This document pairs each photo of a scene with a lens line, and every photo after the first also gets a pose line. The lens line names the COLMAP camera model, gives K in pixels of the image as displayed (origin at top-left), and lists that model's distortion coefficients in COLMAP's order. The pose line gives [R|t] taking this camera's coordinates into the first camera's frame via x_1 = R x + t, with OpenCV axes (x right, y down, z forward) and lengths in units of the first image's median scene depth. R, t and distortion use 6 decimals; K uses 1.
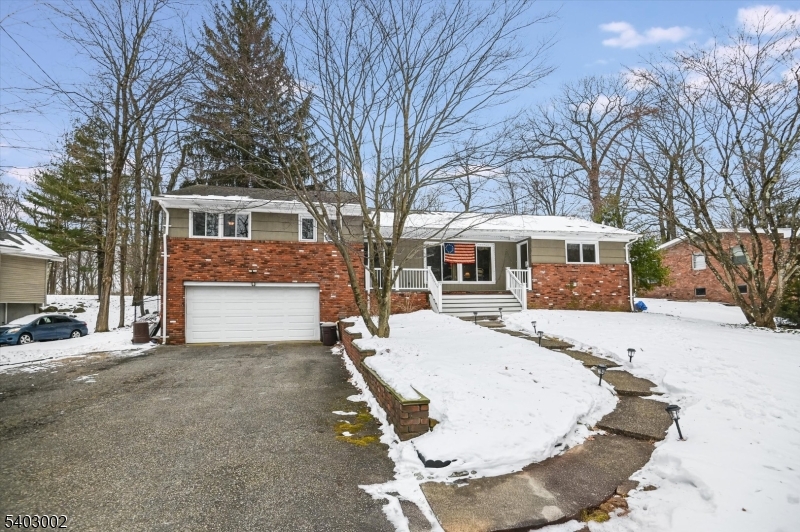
lens RADIAL K [[372.9, 0, 403.2], [0, 372.9, 258.2], [0, 0, 1]] dist [-0.005478, -0.000865]
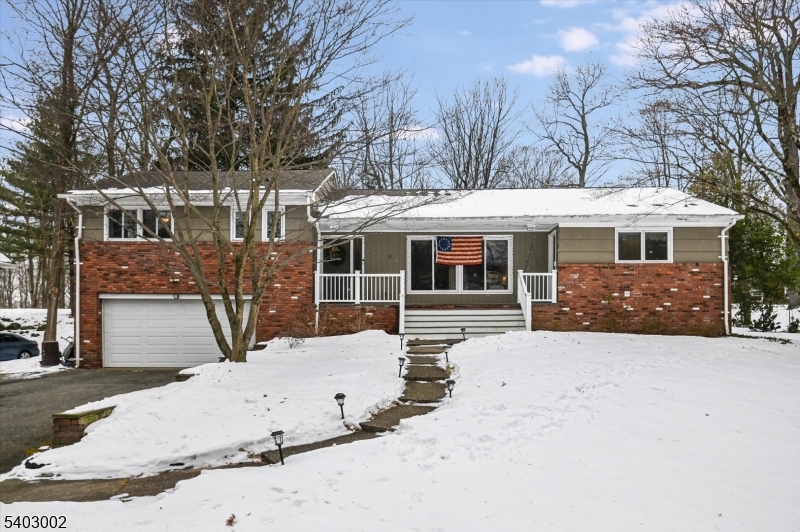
lens RADIAL K [[567.1, 0, 400.0], [0, 567.1, 266.0], [0, 0, 1]] dist [-0.012182, -0.005701]
pose [[0.975308, -0.016481, -0.220235, 0.291937], [0.021787, 0.999527, 0.021687, -0.010323], [0.219773, -0.025950, 0.975206, -0.071680]]
